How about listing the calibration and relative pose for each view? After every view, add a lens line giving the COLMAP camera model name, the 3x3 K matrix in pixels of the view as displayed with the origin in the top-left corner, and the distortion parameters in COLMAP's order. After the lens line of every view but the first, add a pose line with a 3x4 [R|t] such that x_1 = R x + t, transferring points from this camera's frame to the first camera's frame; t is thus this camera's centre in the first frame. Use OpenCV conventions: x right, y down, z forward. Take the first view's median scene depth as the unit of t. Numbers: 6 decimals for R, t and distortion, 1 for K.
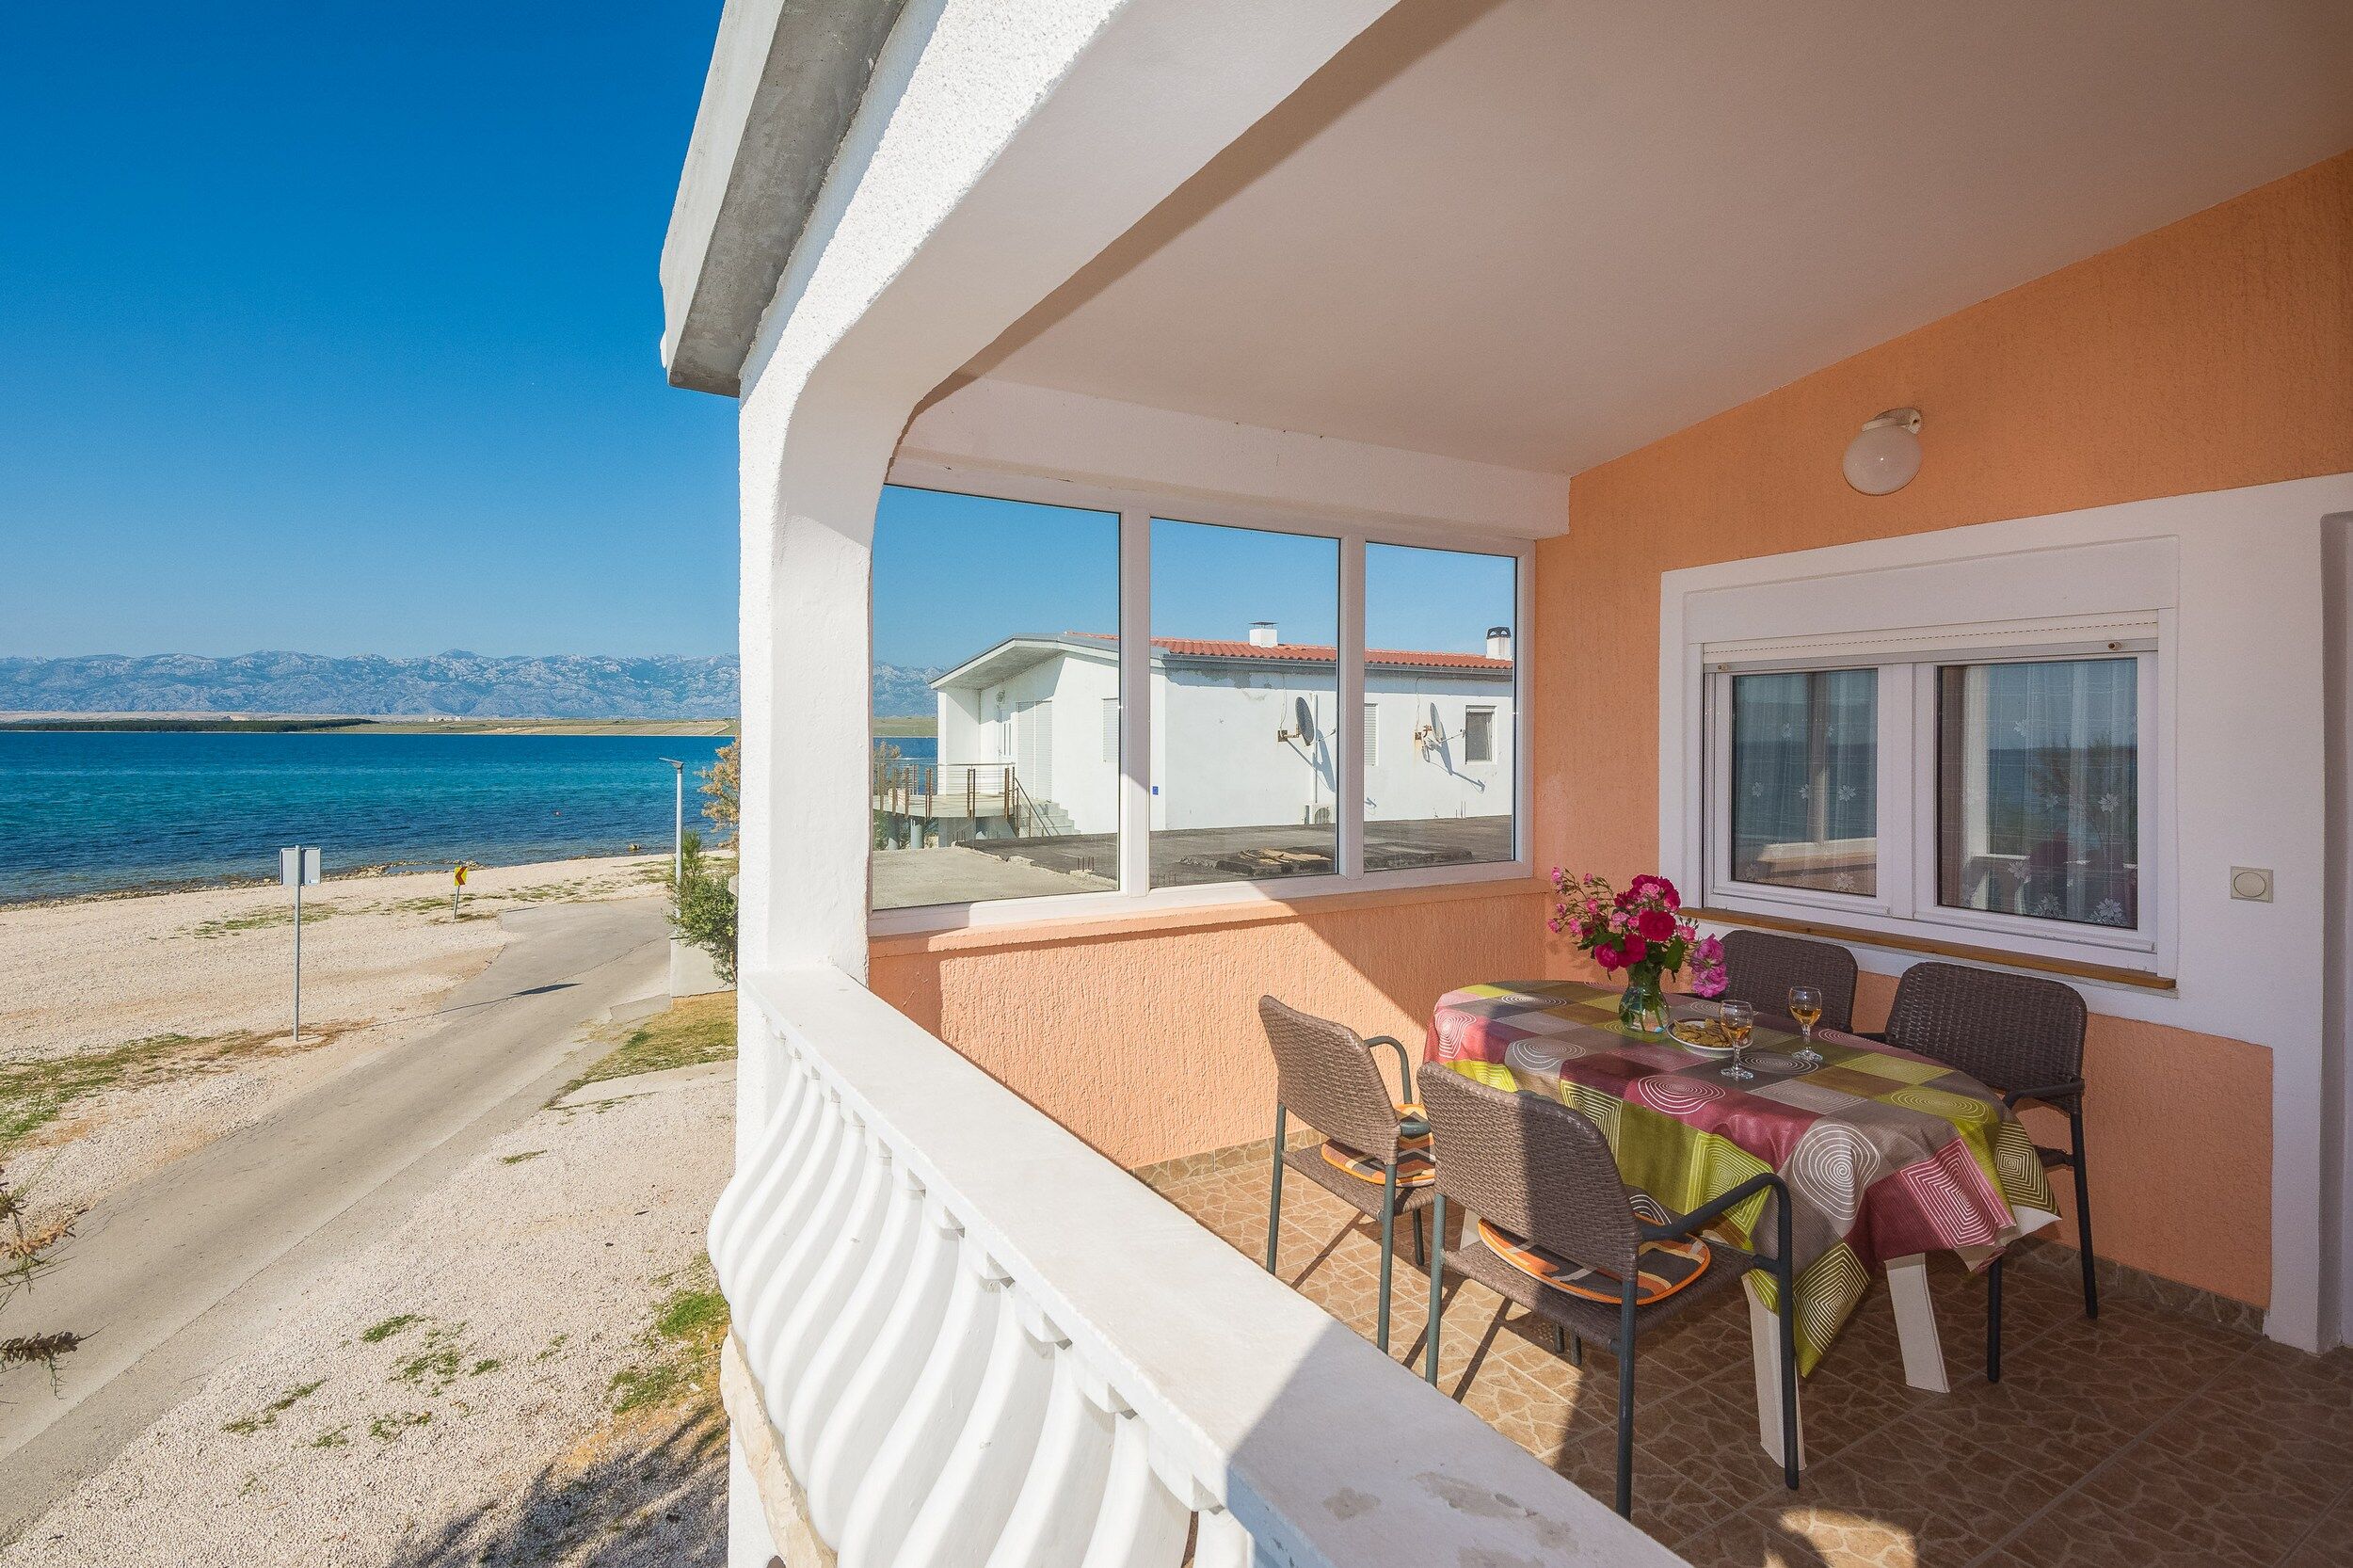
lens RADIAL K [[1106.3, 0, 1128.2], [0, 1106.3, 772.2], [0, 0, 1]] dist [0.050780, 0.000050]
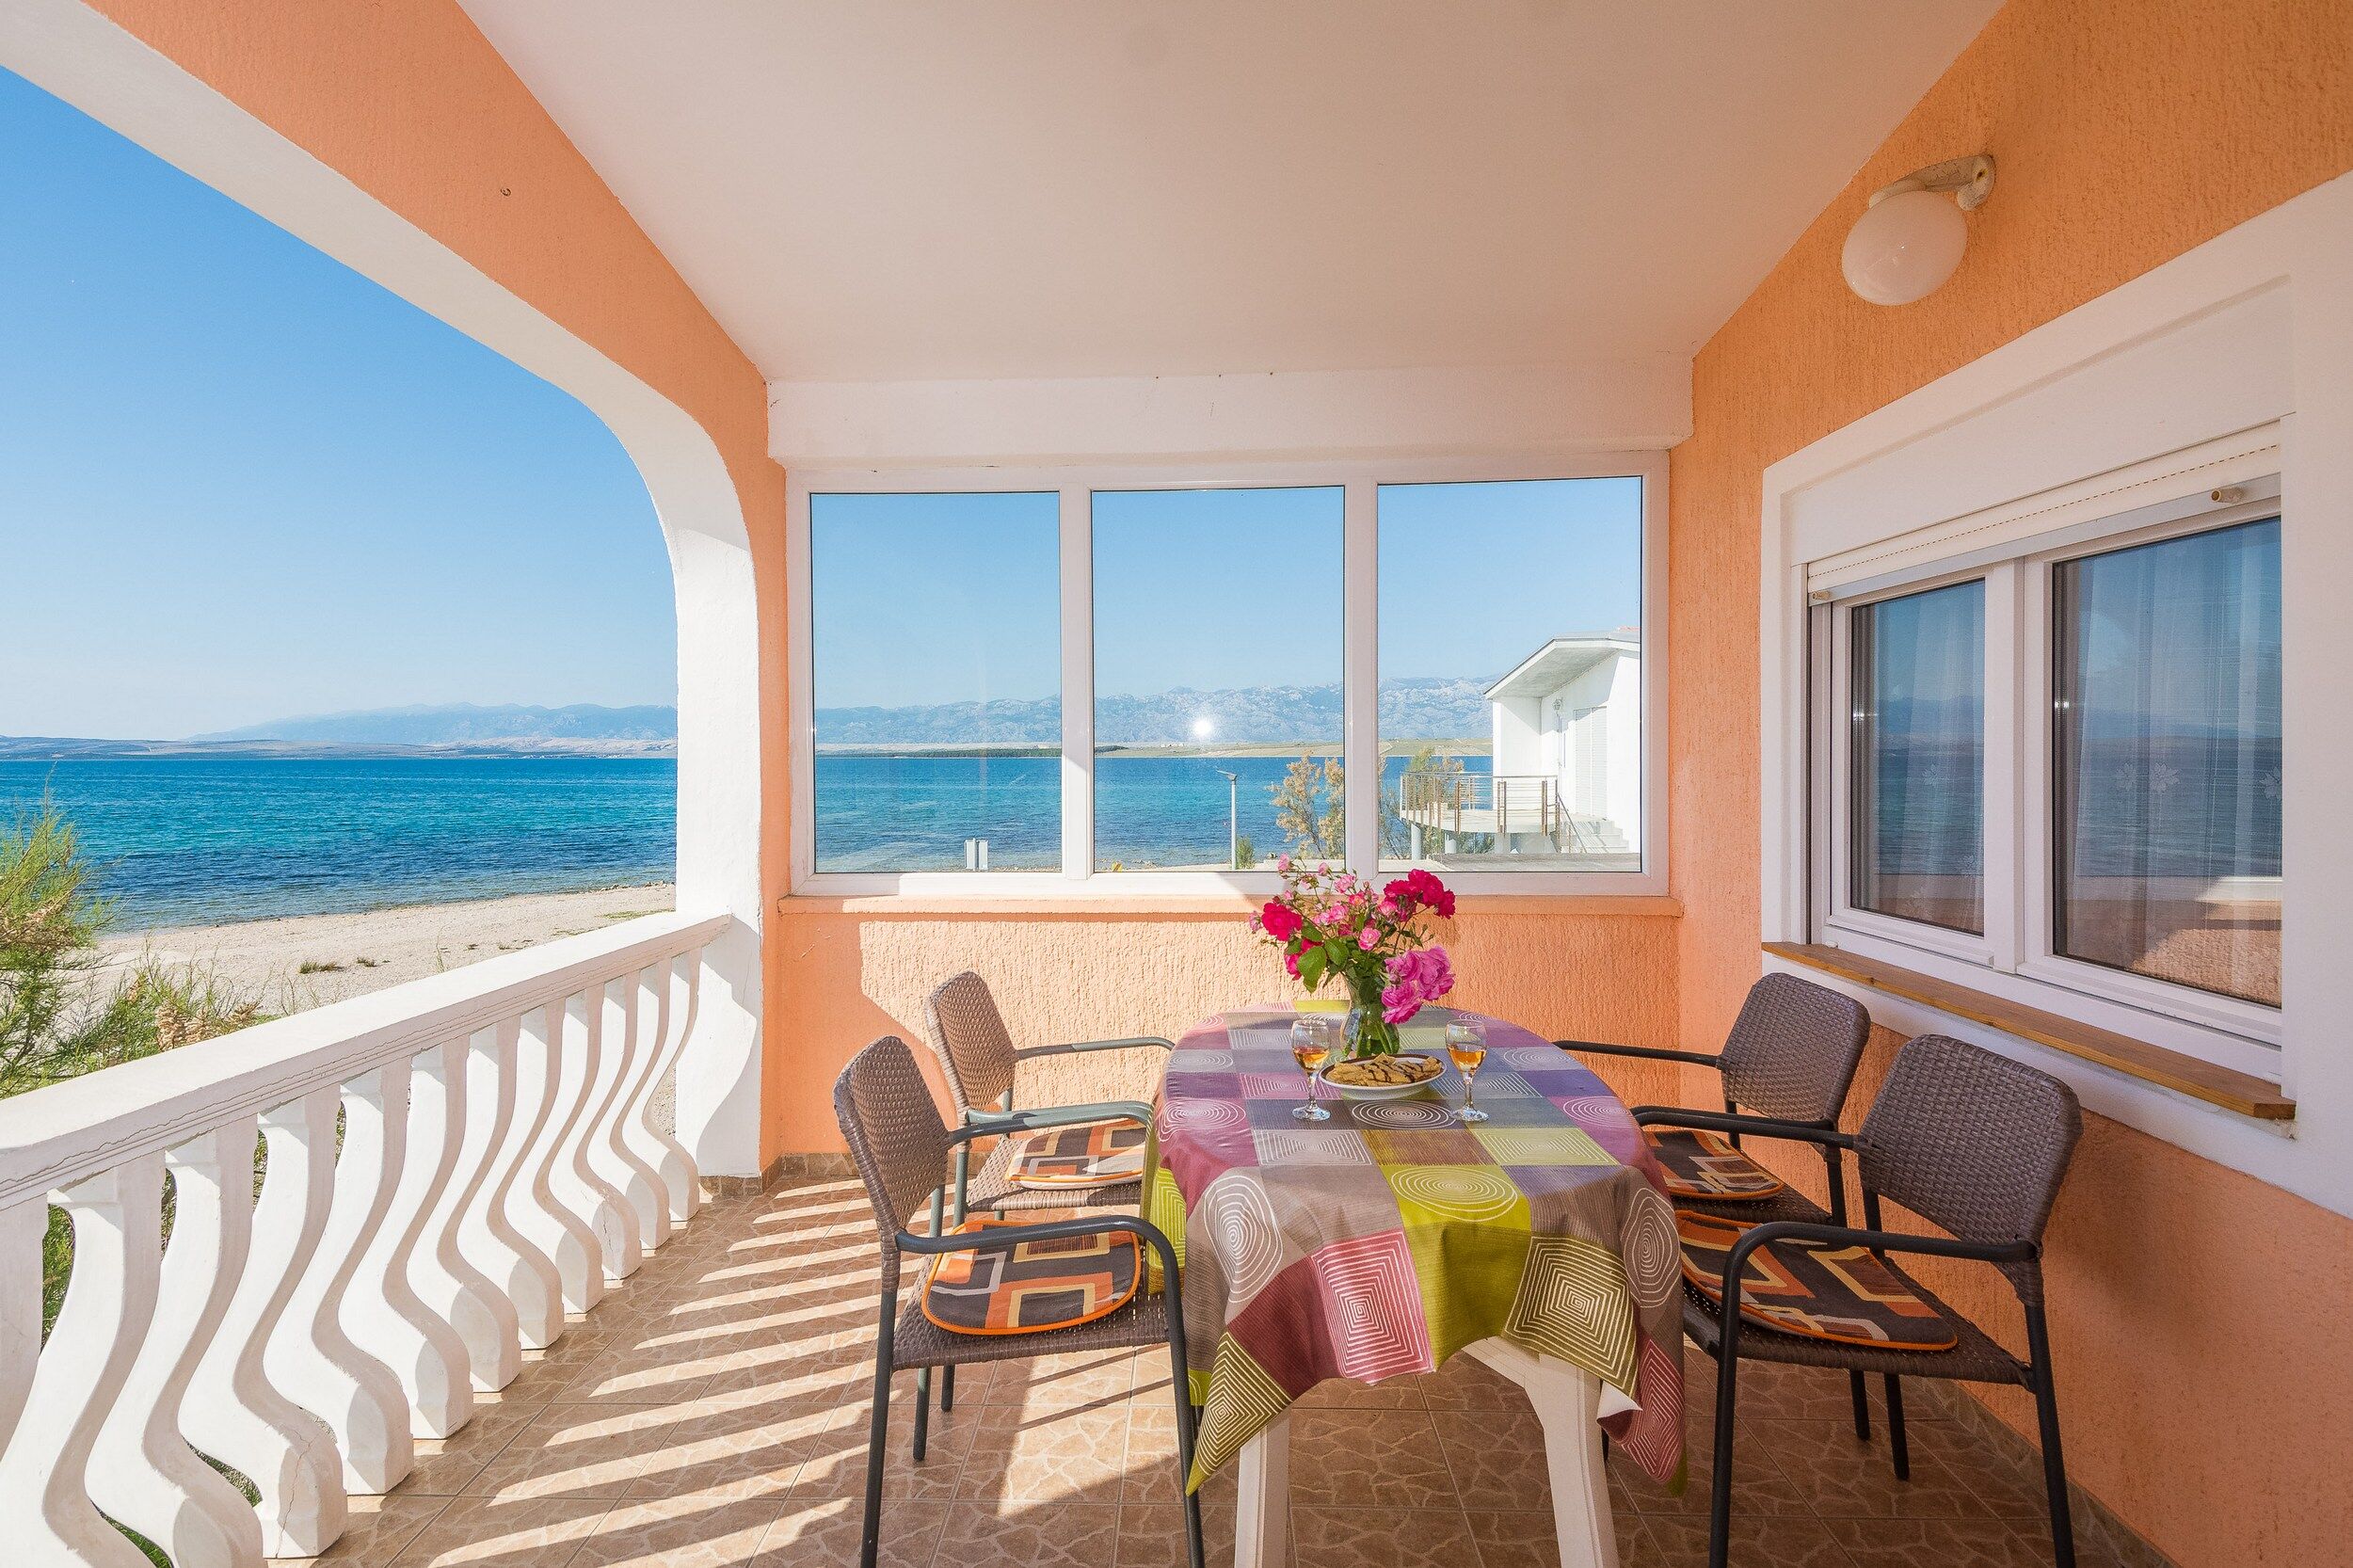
lens RADIAL K [[1106.3, 0, 1128.2], [0, 1106.3, 772.2], [0, 0, 1]] dist [0.050780, 0.000050]
pose [[0.837399, -0.000403, -0.546592, 0.575571], [-0.009094, 0.999851, -0.014669, 0.030117], [0.546516, 0.017255, 0.837271, 0.191970]]
